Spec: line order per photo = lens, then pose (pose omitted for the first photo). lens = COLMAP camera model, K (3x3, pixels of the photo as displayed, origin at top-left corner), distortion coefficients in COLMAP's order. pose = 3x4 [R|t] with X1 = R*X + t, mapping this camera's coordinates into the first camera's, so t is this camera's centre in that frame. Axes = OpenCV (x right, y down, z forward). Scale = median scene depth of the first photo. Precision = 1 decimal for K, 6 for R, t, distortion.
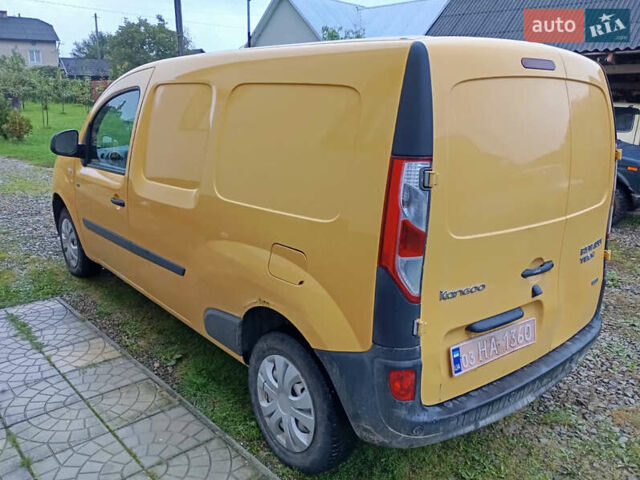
lens RADIAL K [[580.7, 0, 324.0], [0, 580.7, 221.1], [0, 0, 1]] dist [0.028350, 0.000000]
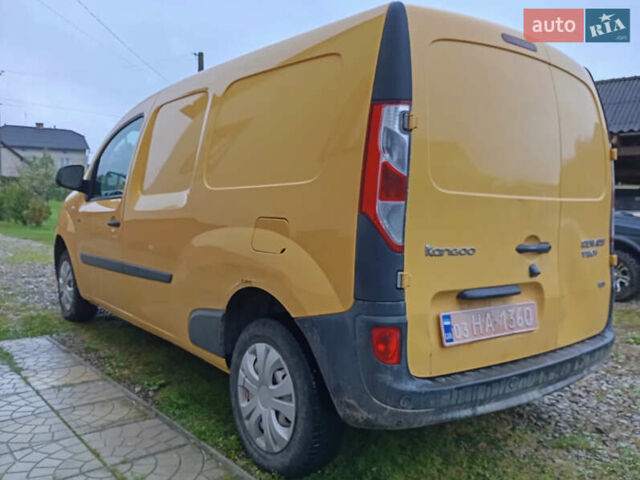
lens RADIAL K [[580.7, 0, 320.1], [0, 580.7, 218.6], [0, 0, 1]] dist [0.028350, 0.000000]
pose [[0.999276, 0.003649, -0.037869, 0.050888], [-0.011728, 0.976458, -0.215388, 0.227691], [0.036192, 0.215676, 0.975794, 0.047440]]
